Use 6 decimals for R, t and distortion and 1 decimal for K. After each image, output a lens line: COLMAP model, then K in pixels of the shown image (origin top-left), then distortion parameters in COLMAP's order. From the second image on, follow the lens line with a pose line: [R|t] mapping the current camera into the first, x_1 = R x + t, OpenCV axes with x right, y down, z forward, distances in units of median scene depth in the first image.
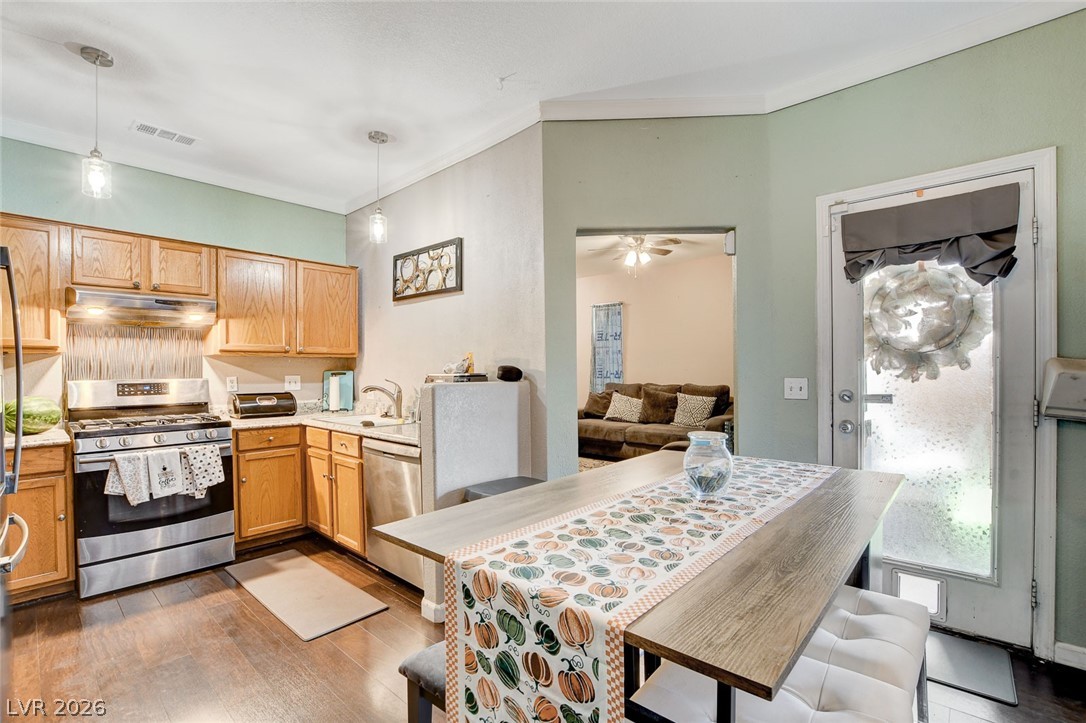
lens RADIAL K [[488.1, 0, 543.6], [0, 488.1, 369.0], [0, 0, 1]] dist [-0.029625, 0.002600]
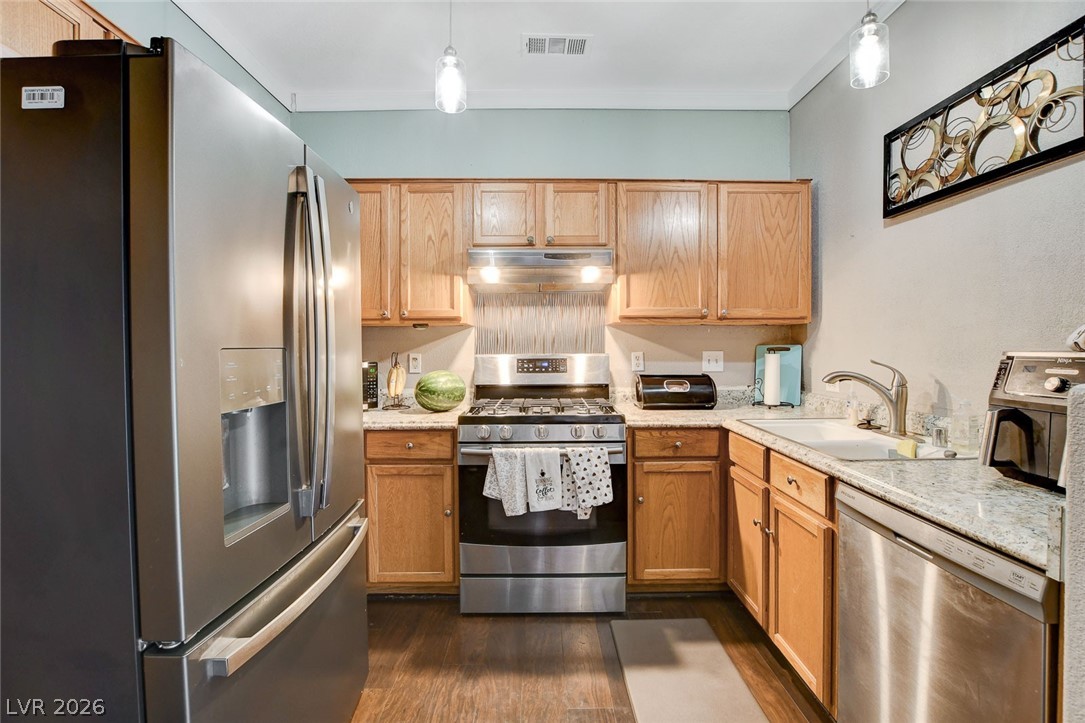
lens RADIAL K [[487.7, 0, 539.6], [0, 487.7, 358.5], [0, 0, 1]] dist [-0.029625, 0.002600]
pose [[0.667992, 0.021961, -0.743844, -0.191672], [-0.000037, 0.999565, 0.029478, 0.003841], [0.744168, -0.019664, 0.667703, 0.407948]]
